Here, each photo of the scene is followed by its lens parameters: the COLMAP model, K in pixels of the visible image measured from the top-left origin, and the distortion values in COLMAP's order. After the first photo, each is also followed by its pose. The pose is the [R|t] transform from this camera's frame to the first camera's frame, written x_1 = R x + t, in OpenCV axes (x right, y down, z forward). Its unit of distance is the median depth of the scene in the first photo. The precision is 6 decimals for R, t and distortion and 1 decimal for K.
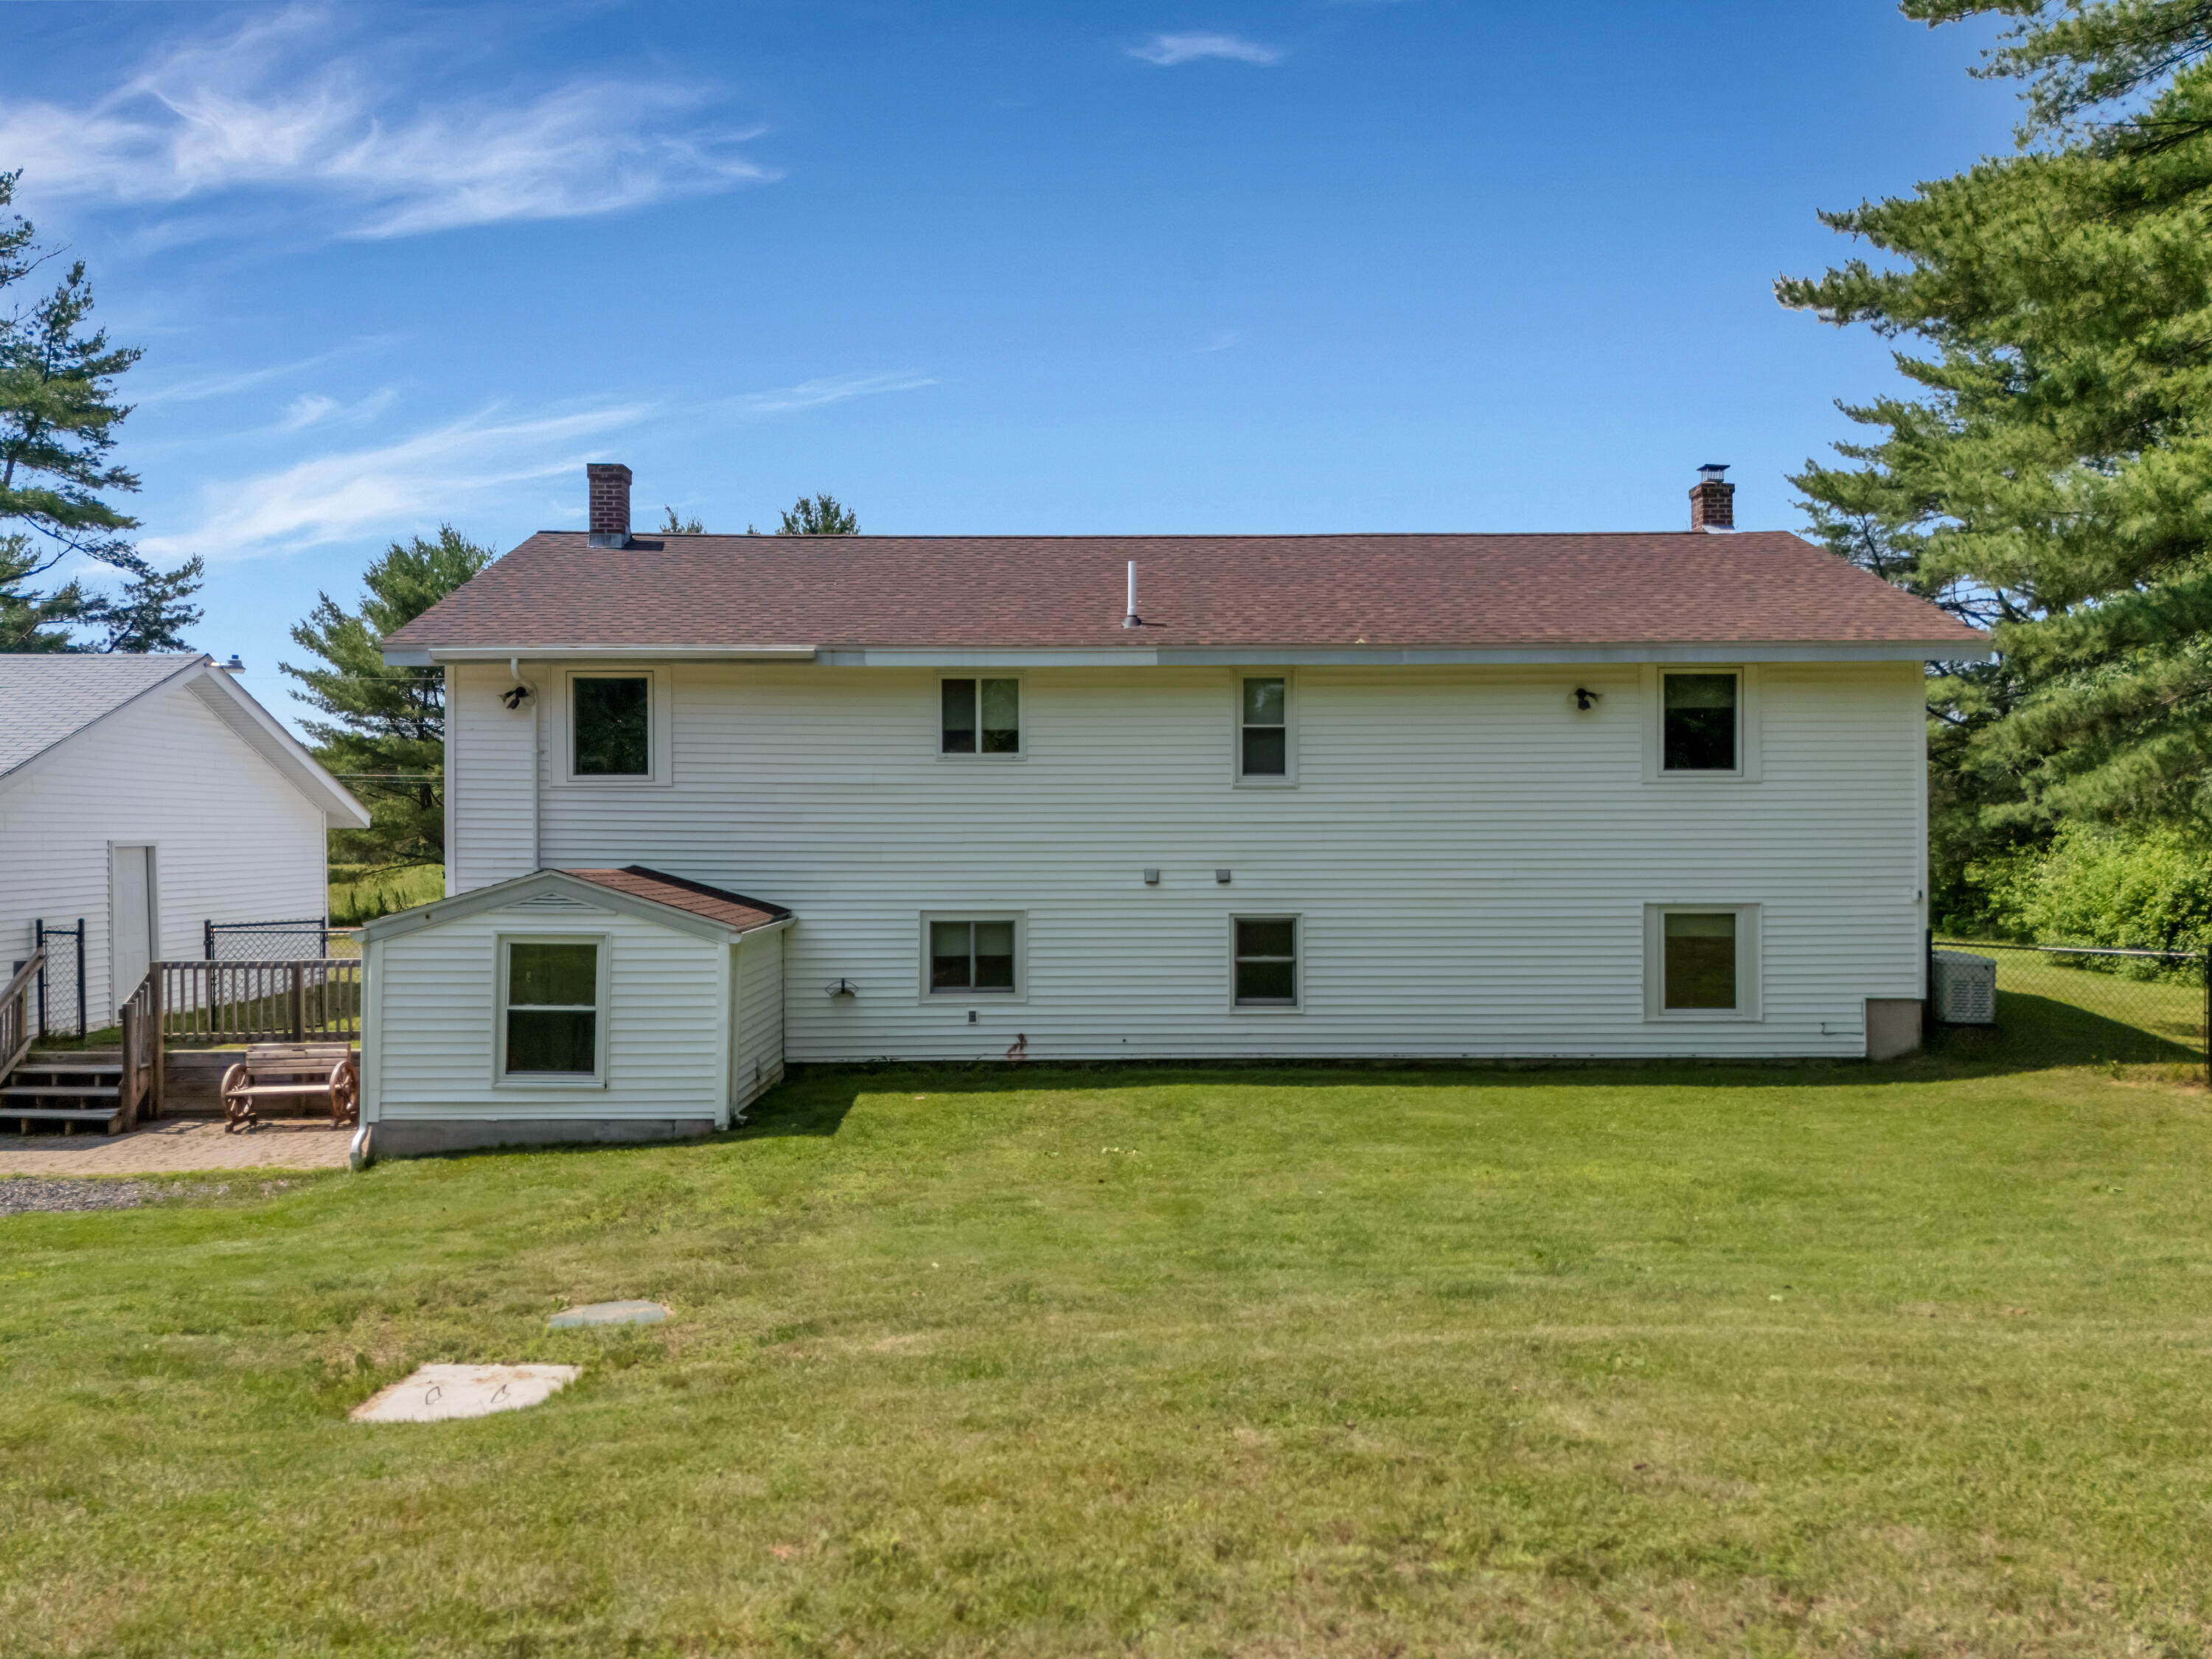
lens RADIAL K [[1619.2, 0, 1122.3], [0, 1619.2, 834.0], [0, 0, 1]] dist [0.060404, -0.048698]
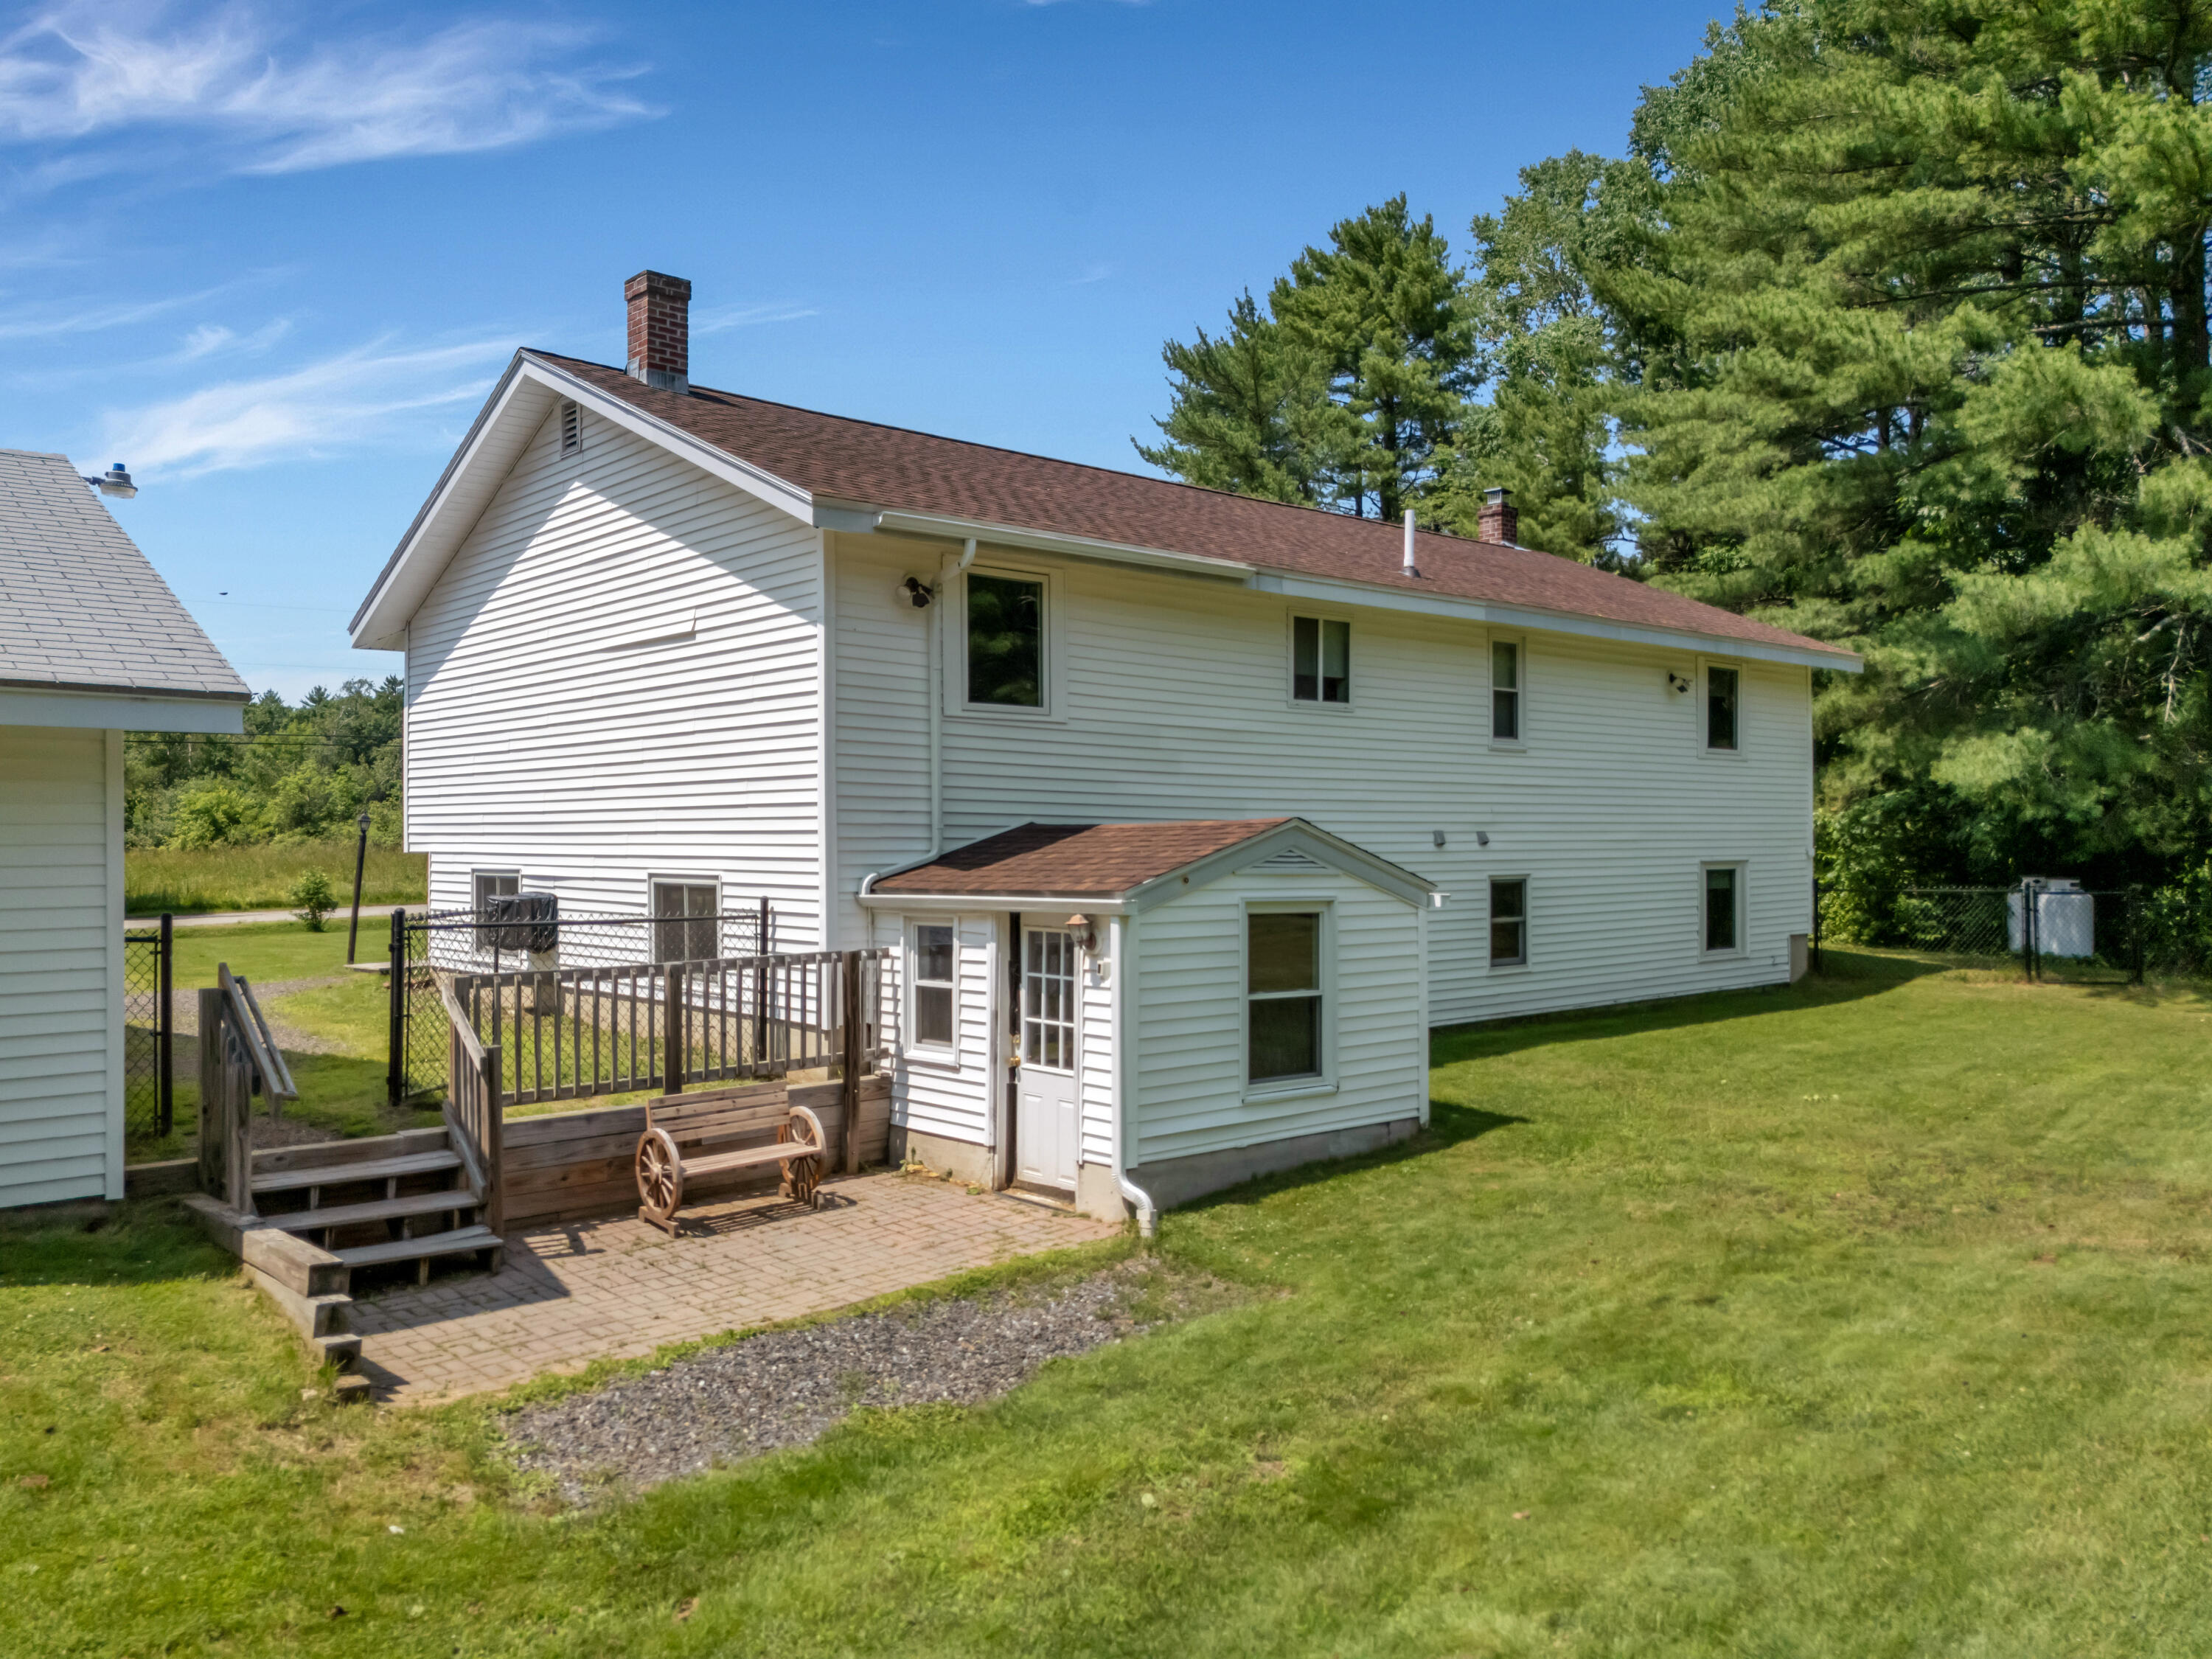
lens RADIAL K [[1619.2, 0, 1115.6], [0, 1619.2, 824.9], [0, 0, 1]] dist [0.060404, -0.048698]
pose [[0.768902, 0.004820, 0.639348, -0.755908], [-0.000200, 0.999973, -0.007298, 0.025630], [-0.639367, 0.005484, 0.768883, 0.377212]]
